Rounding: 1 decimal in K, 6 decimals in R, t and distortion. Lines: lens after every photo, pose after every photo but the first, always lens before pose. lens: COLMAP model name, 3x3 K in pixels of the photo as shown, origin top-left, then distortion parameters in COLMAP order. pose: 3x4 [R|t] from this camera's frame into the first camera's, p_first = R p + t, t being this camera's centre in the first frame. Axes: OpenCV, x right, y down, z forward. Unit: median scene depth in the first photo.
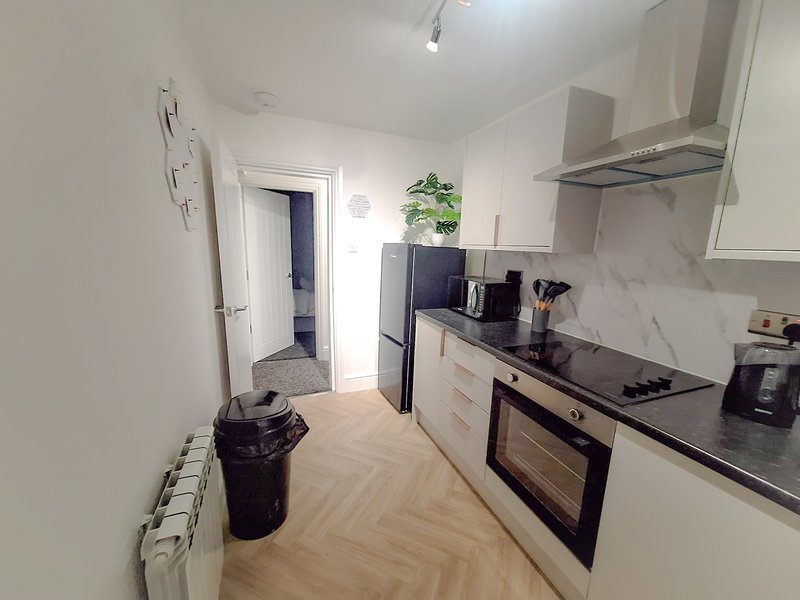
lens RADIAL K [[318.1, 0, 400.0], [0, 318.1, 299.2], [0, 0, 1]] dist [-0.004194, -0.000384]
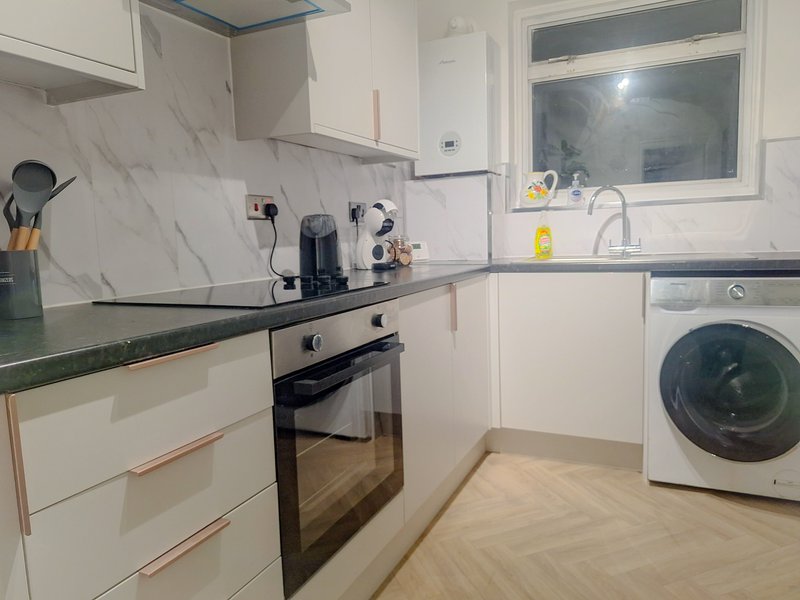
lens RADIAL K [[572.9, 0, 401.2], [0, 572.9, 303.2], [0, 0, 1]] dist [0.005590, -0.000433]
pose [[-0.691330, -0.089483, 0.716977, -0.374187], [0.133420, 0.959428, 0.248390, -0.015226], [-0.710114, 0.267378, -0.651343, 1.459863]]
